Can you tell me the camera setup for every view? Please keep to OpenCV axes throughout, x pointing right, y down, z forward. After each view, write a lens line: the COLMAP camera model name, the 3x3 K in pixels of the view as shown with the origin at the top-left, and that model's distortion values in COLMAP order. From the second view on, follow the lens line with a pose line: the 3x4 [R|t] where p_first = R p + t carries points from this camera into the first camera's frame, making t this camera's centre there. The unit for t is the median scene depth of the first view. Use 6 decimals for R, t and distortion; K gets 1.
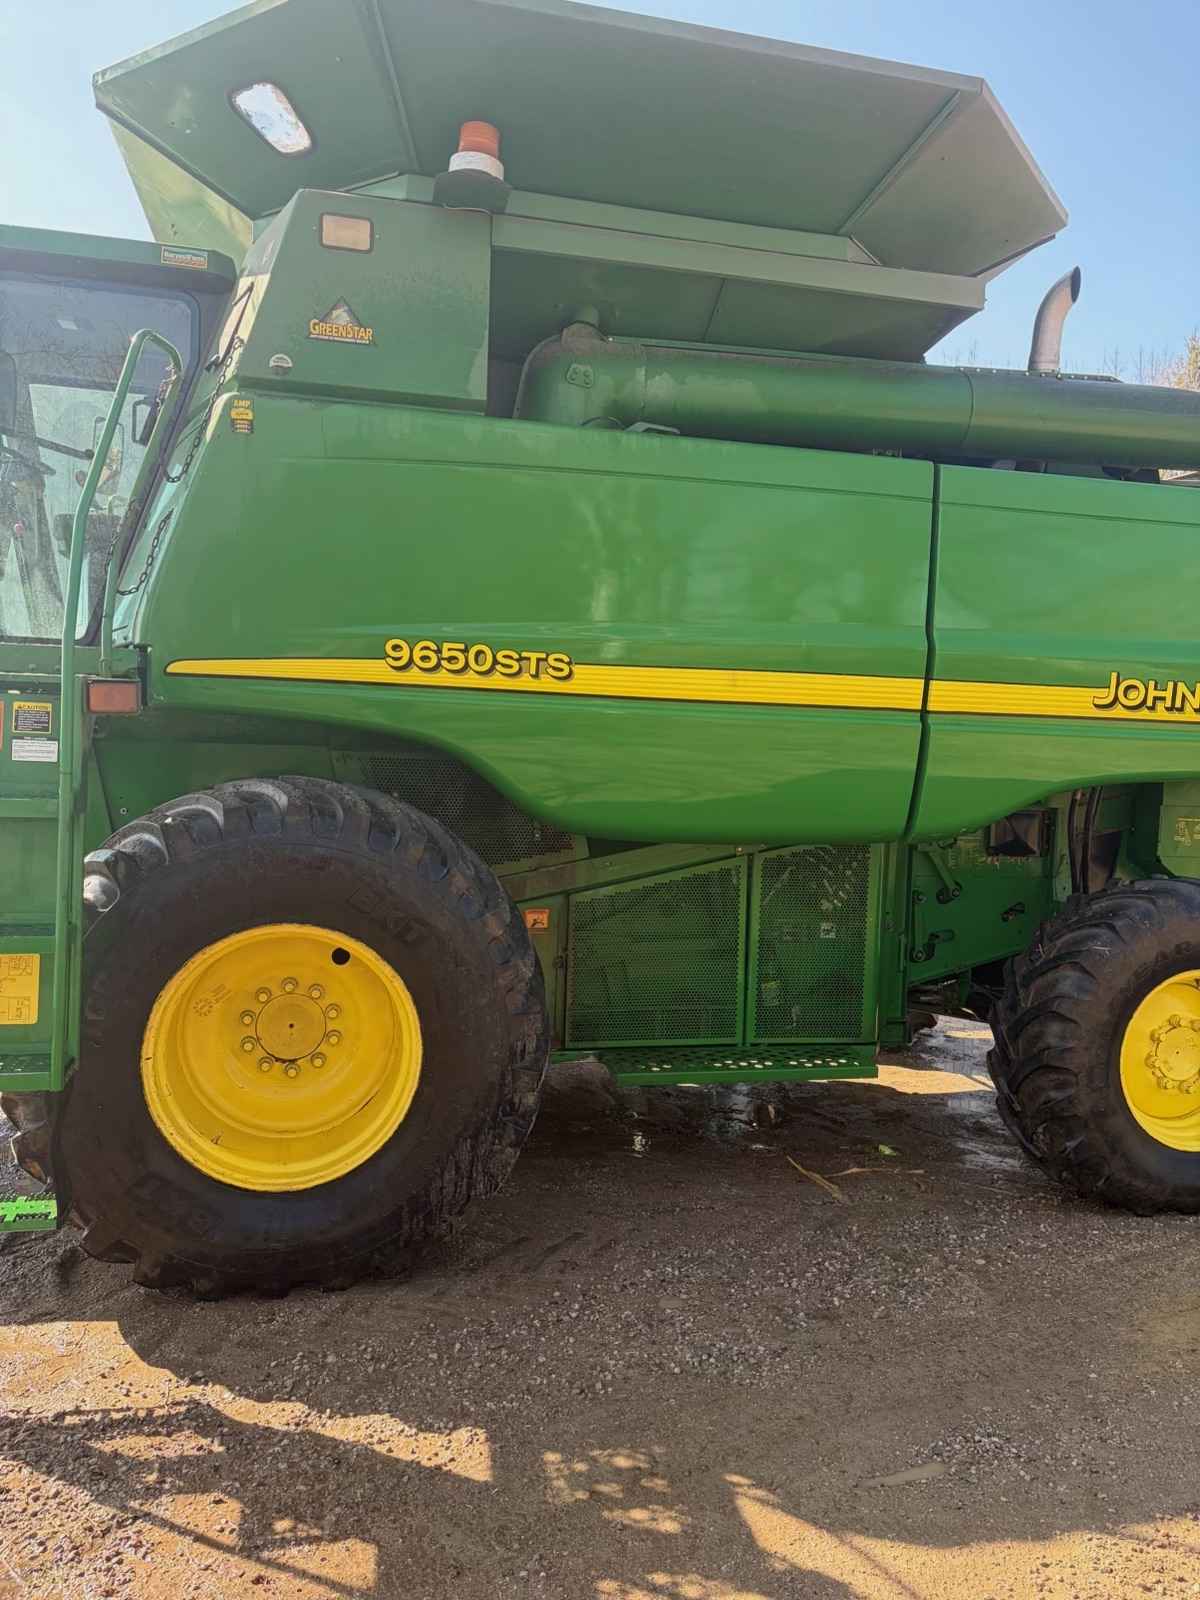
lens RADIAL K [[1177.7, 0, 600.0], [0, 1177.7, 800.0], [0, 0, 1]] dist [-0.002133, -0.004912]
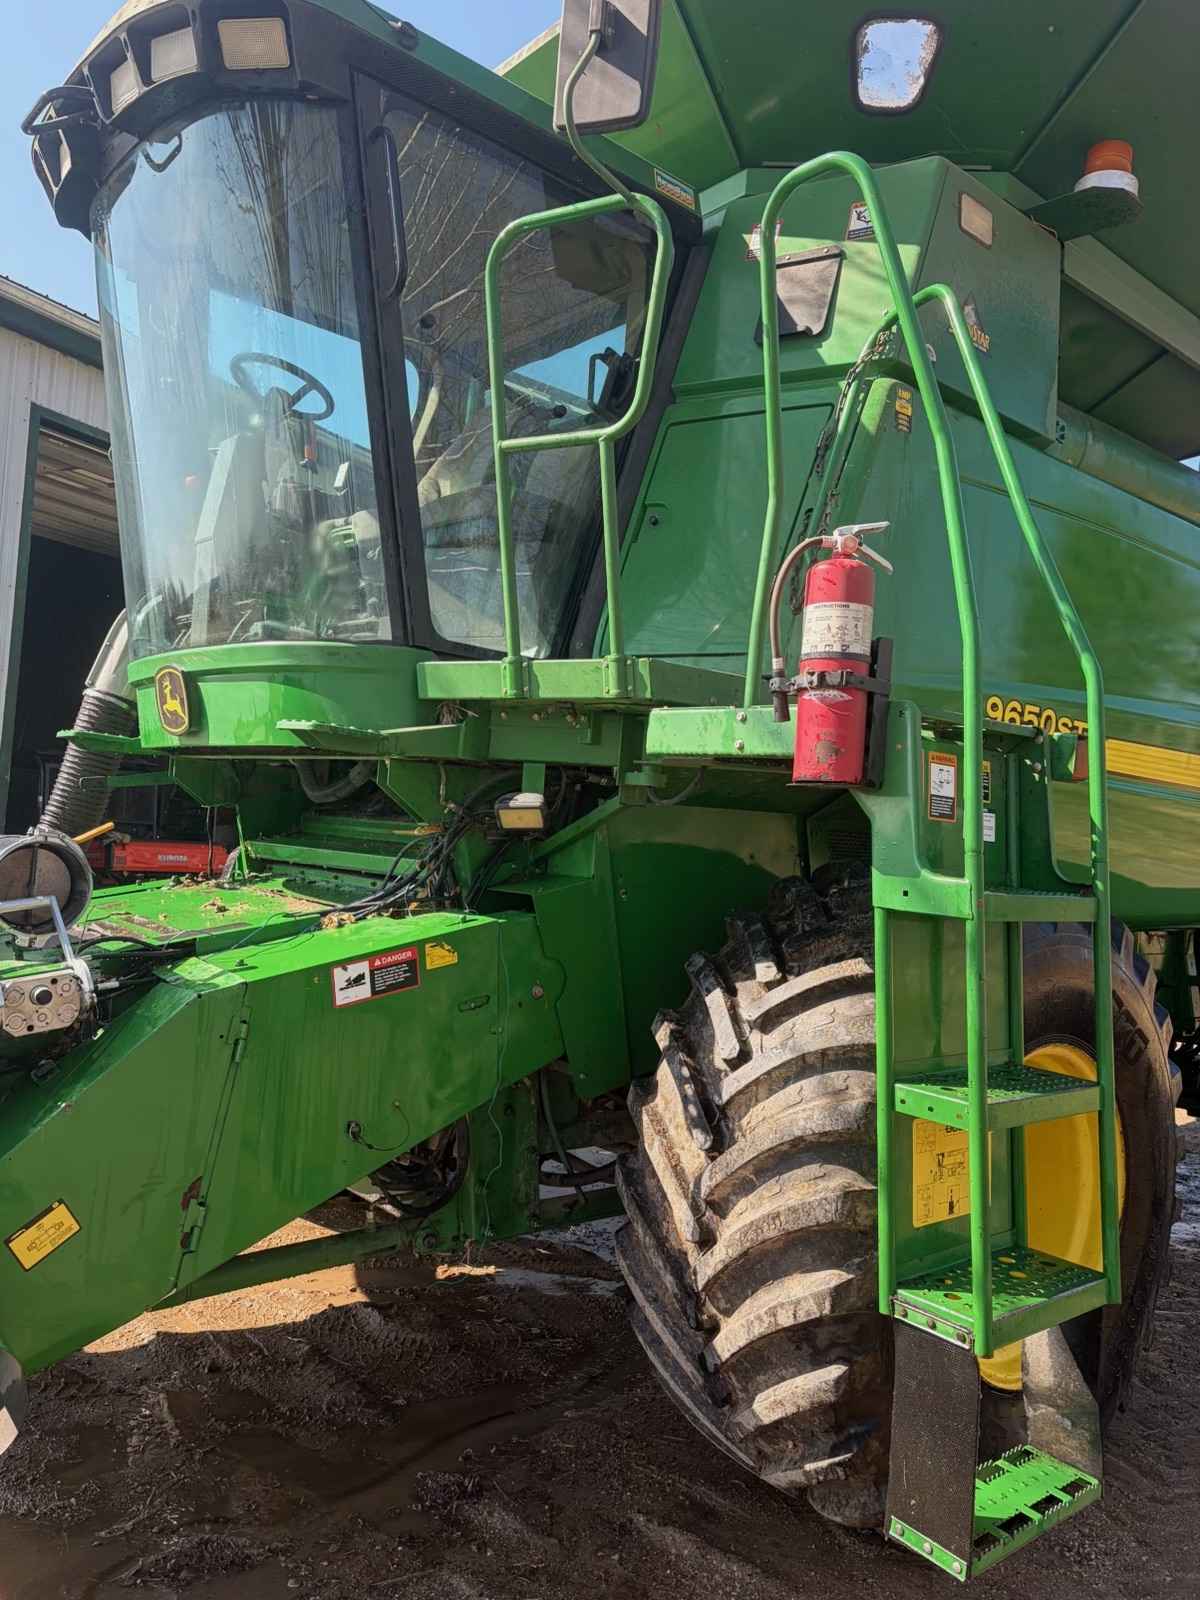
lens RADIAL K [[1177.7, 0, 600.0], [0, 1177.7, 800.0], [0, 0, 1]] dist [-0.002133, -0.004912]
pose [[0.879517, 0.030692, 0.474876, -0.825437], [-0.007716, 0.998706, -0.050258, -0.016135], [-0.475804, 0.040538, 0.878617, 0.383563]]
